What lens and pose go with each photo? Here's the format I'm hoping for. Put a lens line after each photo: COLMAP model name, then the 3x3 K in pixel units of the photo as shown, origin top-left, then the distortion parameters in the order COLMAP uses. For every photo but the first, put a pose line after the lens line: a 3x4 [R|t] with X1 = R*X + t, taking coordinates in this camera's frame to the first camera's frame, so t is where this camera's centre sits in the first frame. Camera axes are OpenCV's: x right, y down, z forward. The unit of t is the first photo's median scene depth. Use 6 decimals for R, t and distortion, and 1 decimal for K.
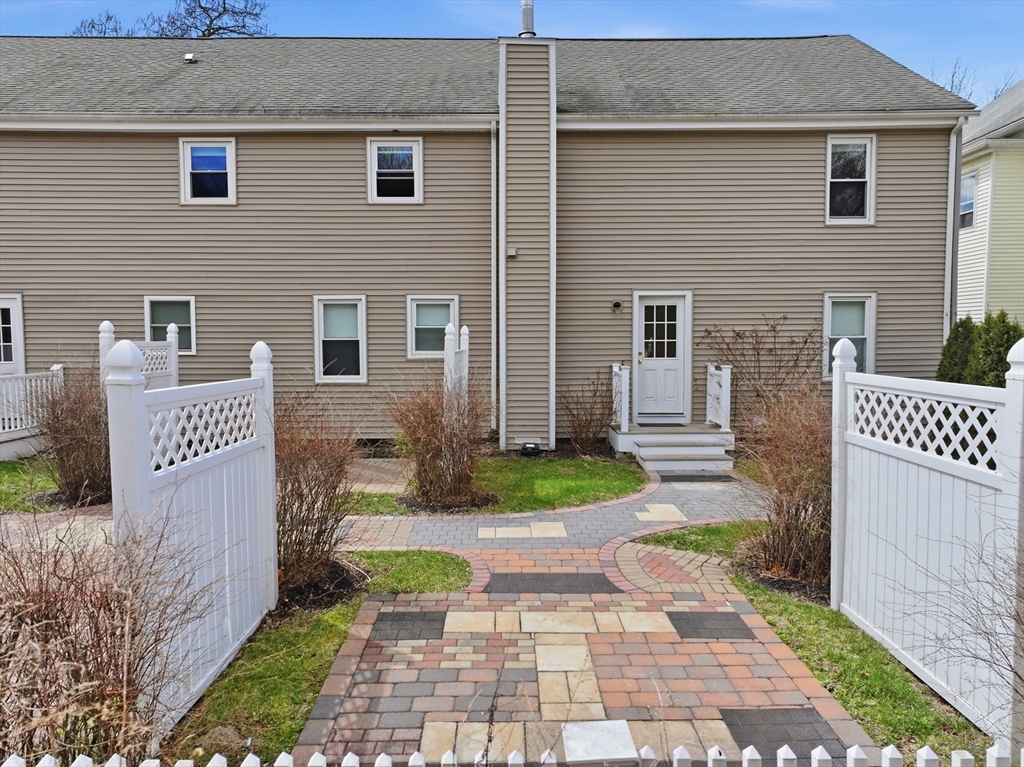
lens RADIAL K [[727.8, 0, 512.0], [0, 727.8, 383.5], [0, 0, 1]] dist [0.011643, 0.002304]
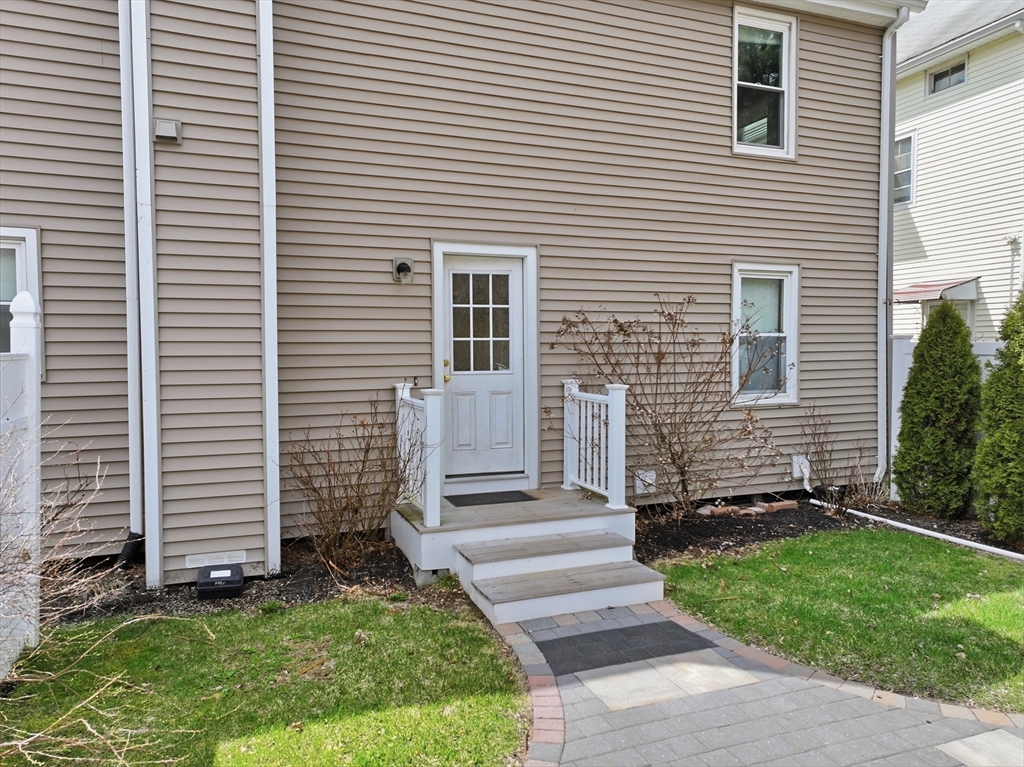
lens RADIAL K [[727.8, 0, 512.0], [0, 727.8, 383.5], [0, 0, 1]] dist [0.011643, 0.002304]
pose [[0.933602, -0.016208, 0.357946, 0.031585], [0.022537, 0.999655, -0.013515, -0.018484], [-0.357603, 0.020685, 0.933644, 0.497304]]
